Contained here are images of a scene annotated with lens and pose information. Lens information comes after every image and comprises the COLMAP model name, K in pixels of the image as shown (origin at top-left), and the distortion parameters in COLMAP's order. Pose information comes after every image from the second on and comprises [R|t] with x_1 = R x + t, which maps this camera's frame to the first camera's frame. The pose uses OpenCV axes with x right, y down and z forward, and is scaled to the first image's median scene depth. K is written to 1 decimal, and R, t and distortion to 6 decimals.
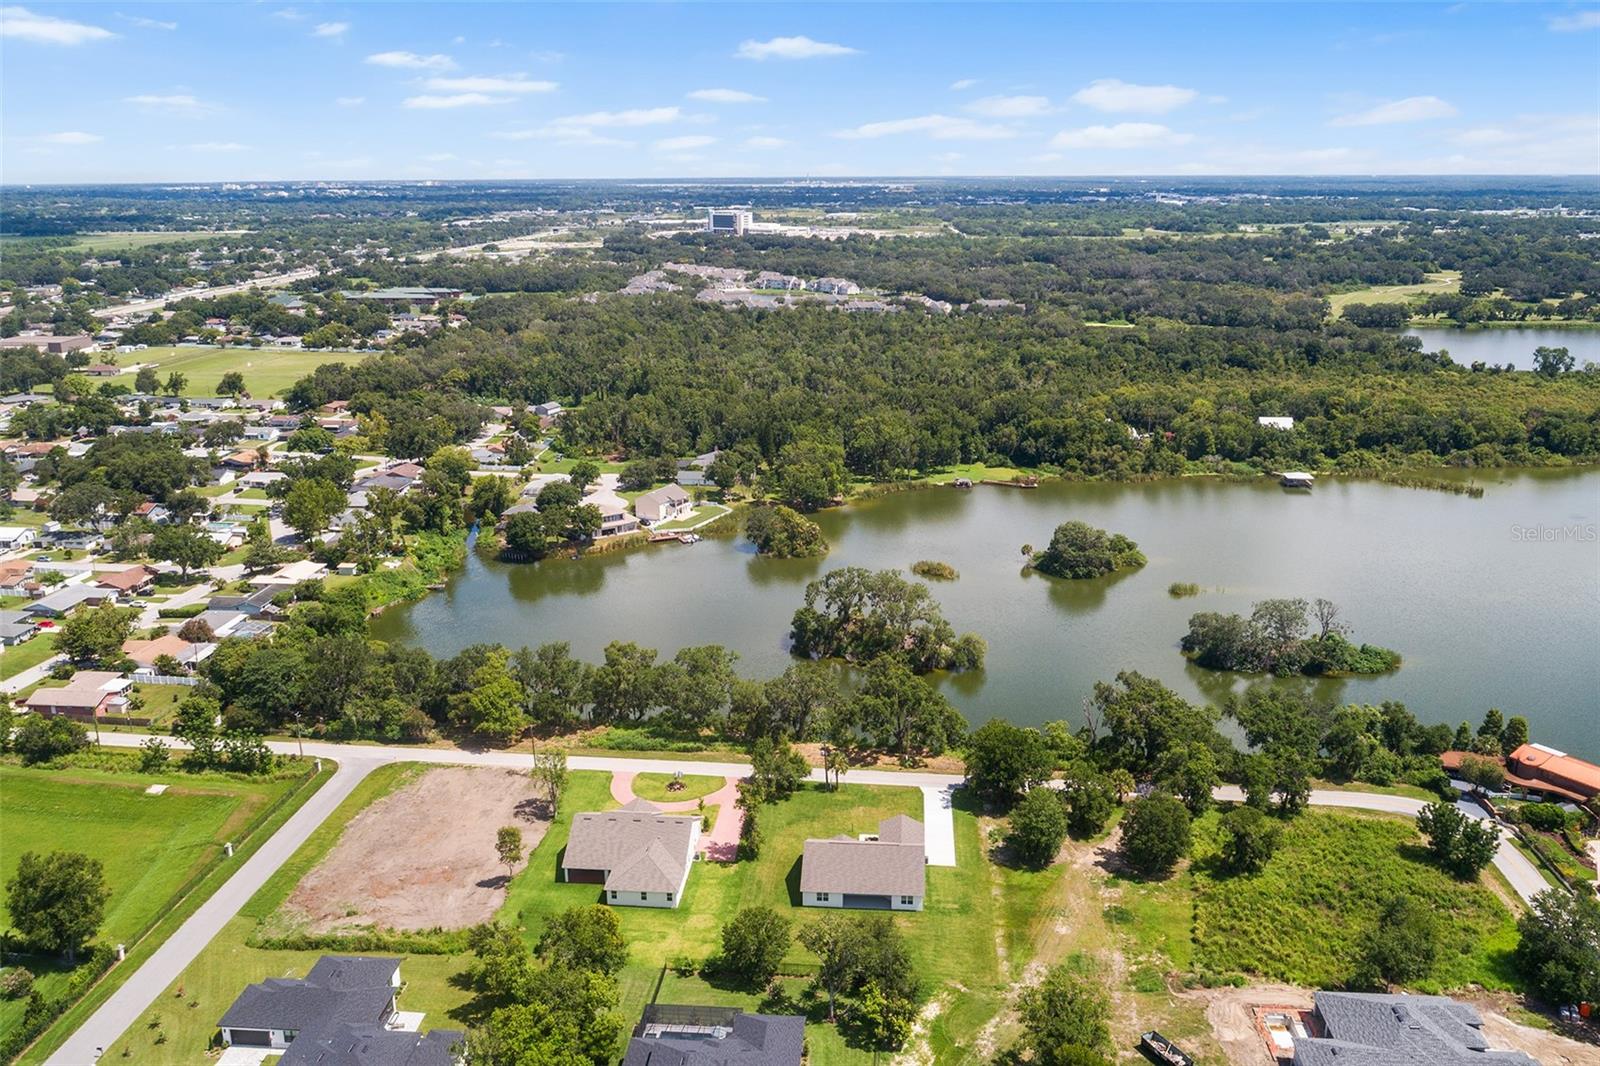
lens RADIAL K [[1274.4, 0, 803.3], [0, 1274.4, 533.8], [0, 0, 1]] dist [-0.017083, 0.012216]
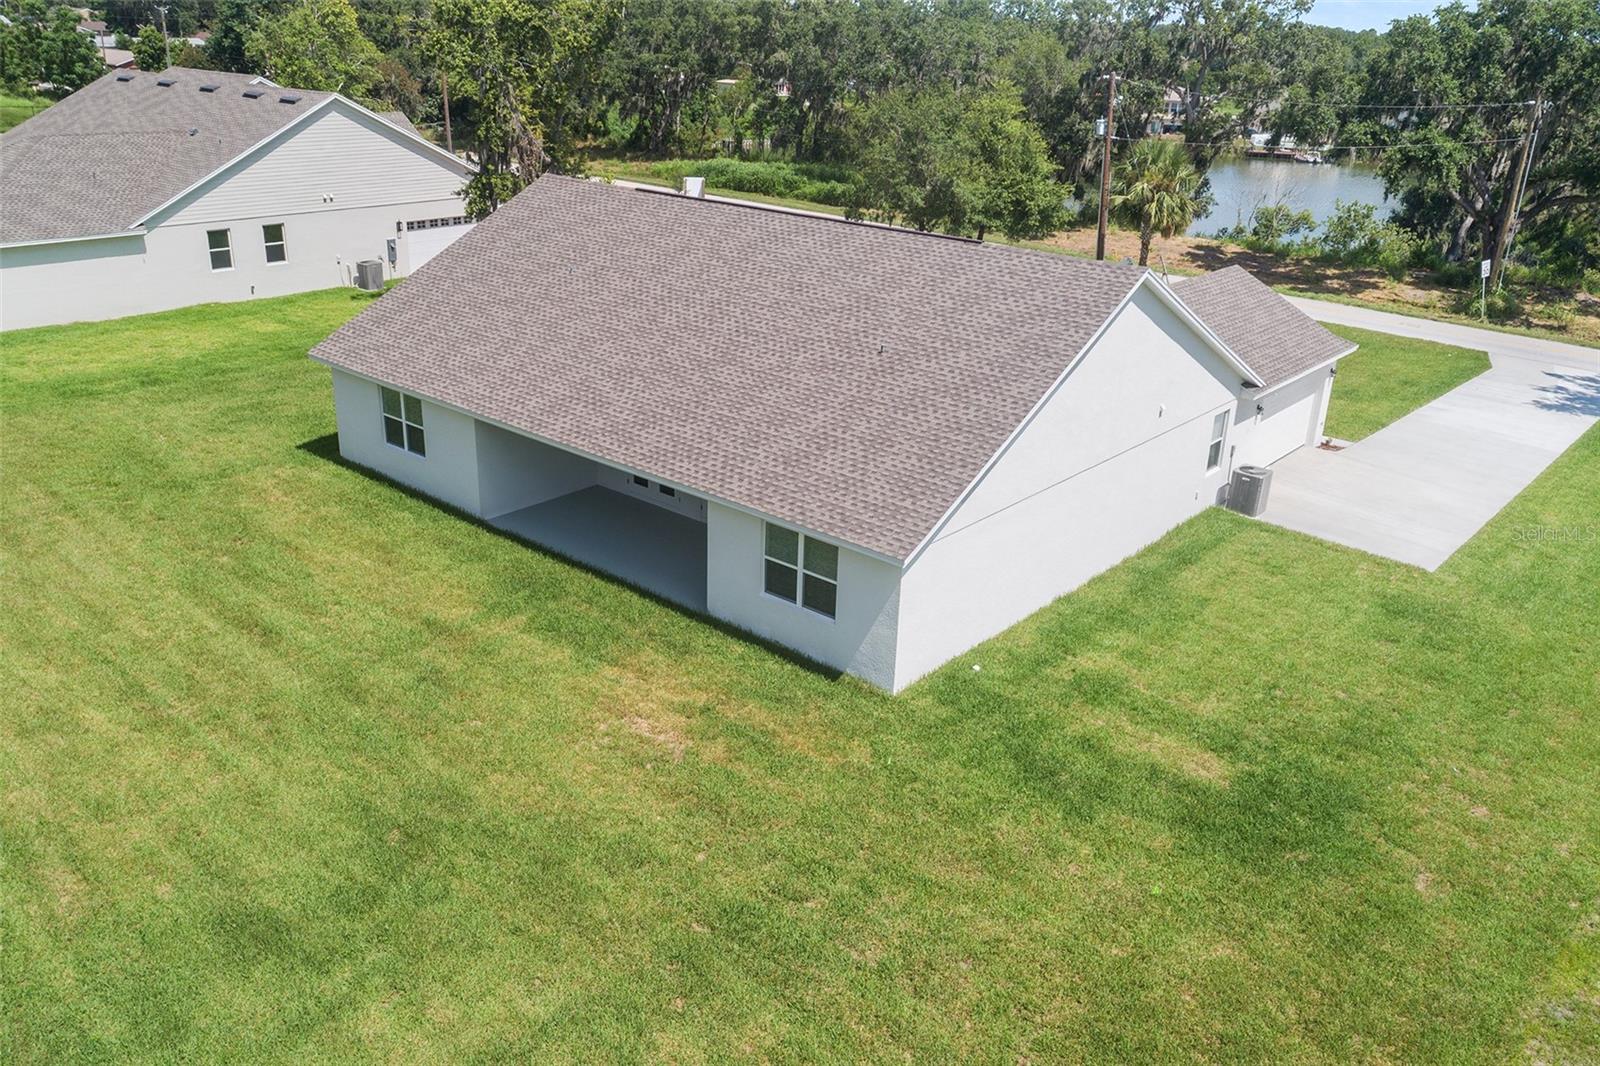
lens RADIAL K [[1274.4, 0, 803.3], [0, 1274.4, 533.8], [0, 0, 1]] dist [-0.017083, 0.012216]
pose [[0.814928, 0.252249, -0.521788, 0.074912], [-0.195471, 0.967189, 0.162284, 0.136887], [0.545603, -0.030255, 0.837497, 0.464603]]
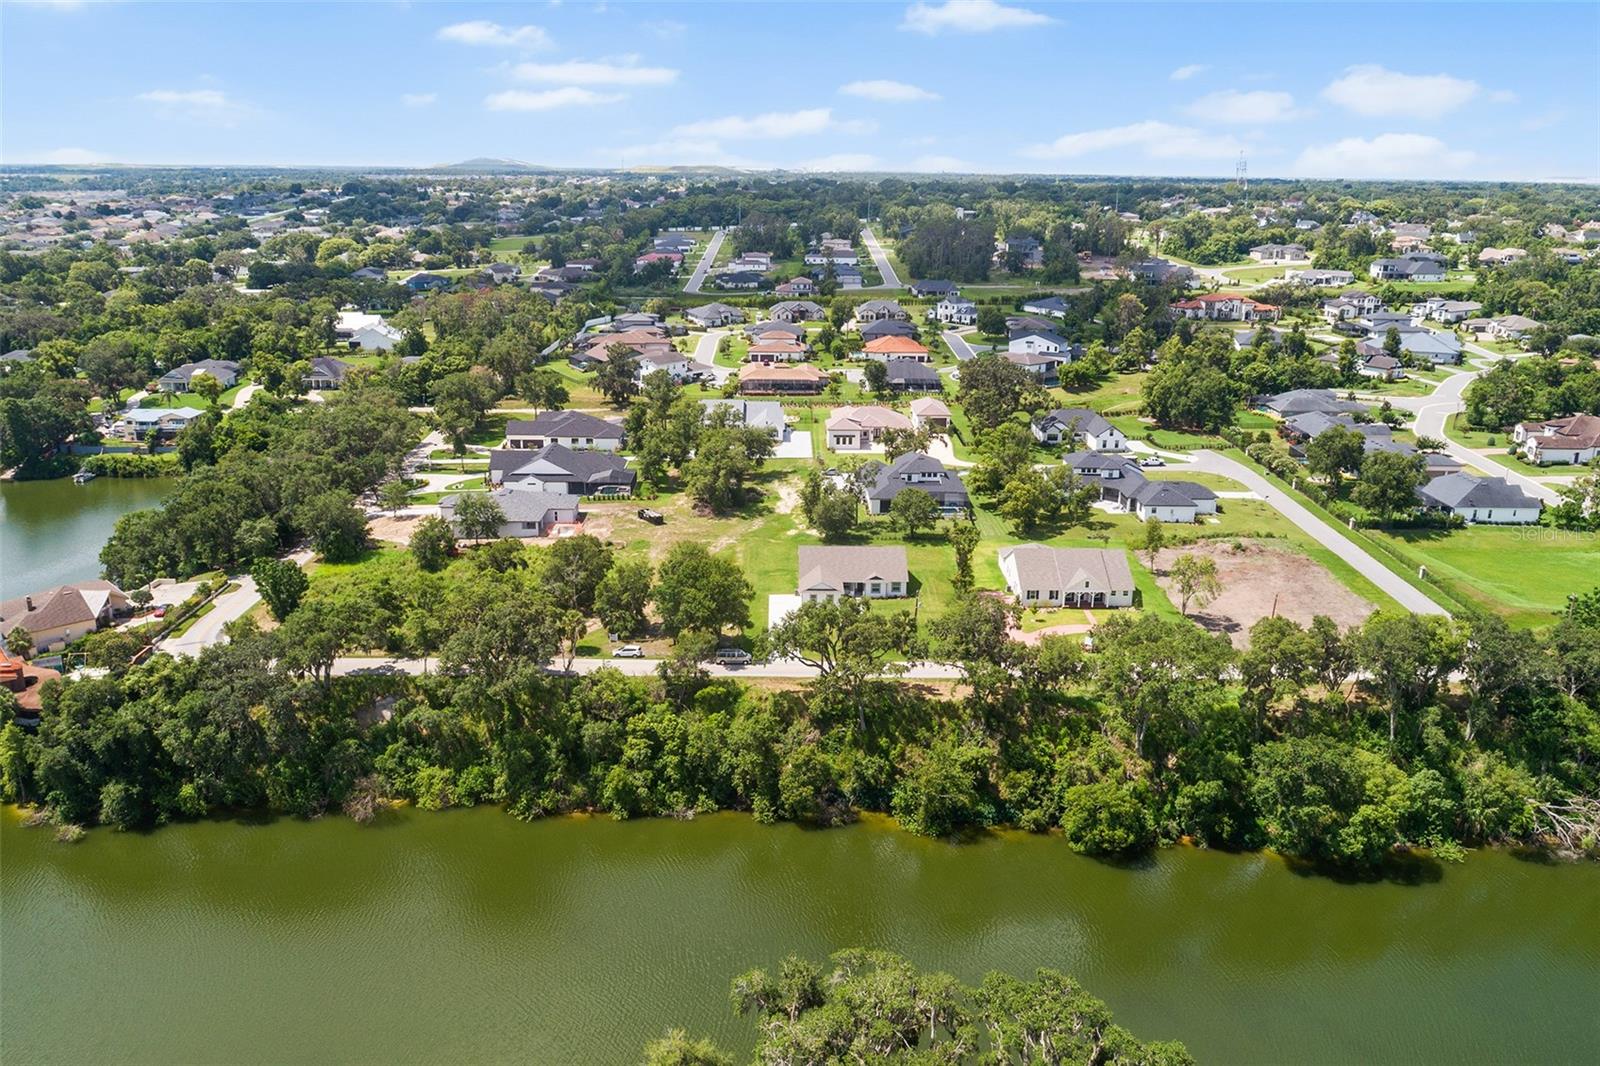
lens RADIAL K [[1274.4, 0, 803.3], [0, 1274.4, 533.8], [0, 0, 1]] dist [-0.017083, 0.012216]
pose [[-0.994940, 0.024759, -0.097375, 0.107826], [-0.030770, 0.847506, 0.529893, -0.198132], [0.095646, 0.530208, -0.842455, 1.044680]]
